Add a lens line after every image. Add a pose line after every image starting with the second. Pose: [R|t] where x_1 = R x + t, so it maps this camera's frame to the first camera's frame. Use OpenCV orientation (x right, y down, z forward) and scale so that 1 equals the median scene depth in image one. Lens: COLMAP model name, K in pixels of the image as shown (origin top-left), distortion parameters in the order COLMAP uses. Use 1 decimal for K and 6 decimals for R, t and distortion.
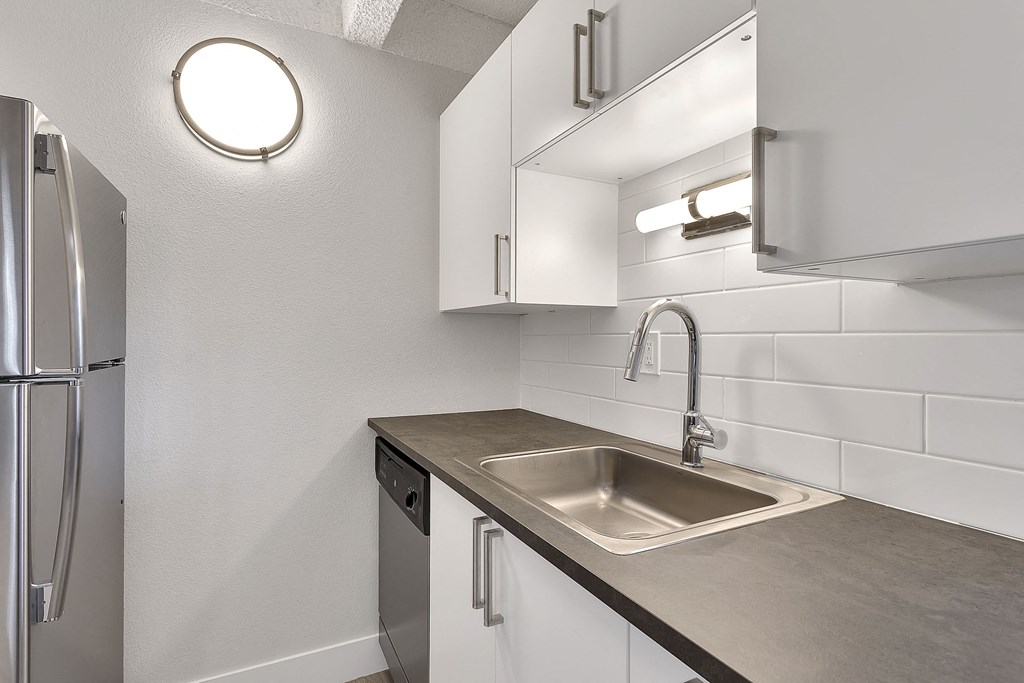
lens RADIAL K [[494.6, 0, 508.7], [0, 494.6, 338.8], [0, 0, 1]] dist [-0.000725, -0.000858]
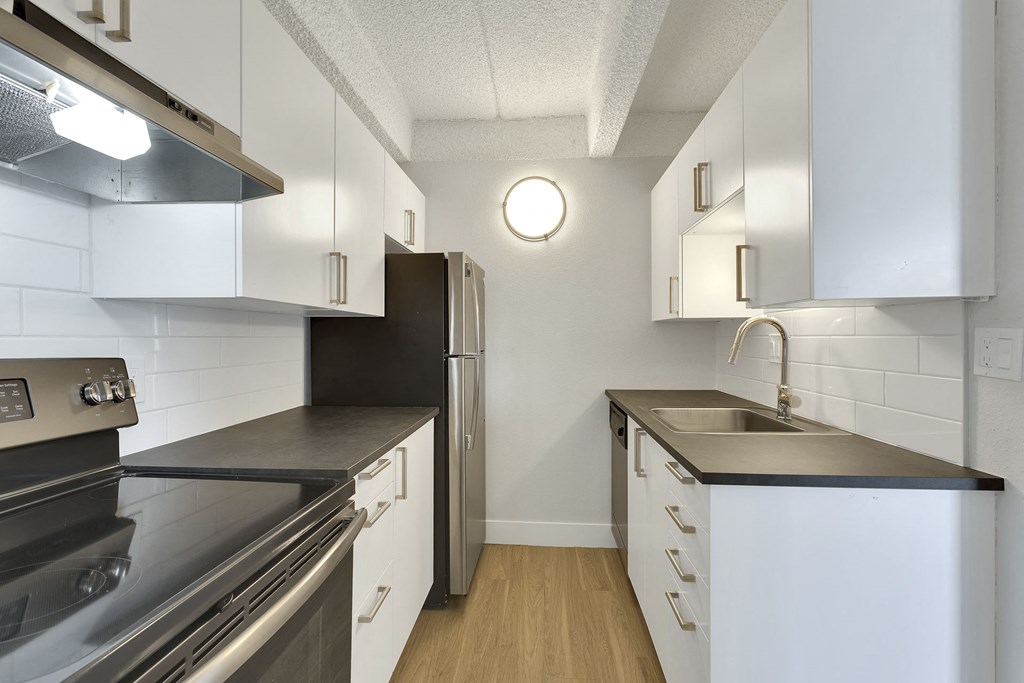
lens RADIAL K [[494.6, 0, 511.9], [0, 494.6, 338.4], [0, 0, 1]] dist [-0.000725, -0.000858]
pose [[0.853921, -0.005448, -0.520375, 0.380852], [0.005192, 0.999985, -0.001950, -0.004333], [0.520377, -0.001037, 0.853936, -0.684550]]
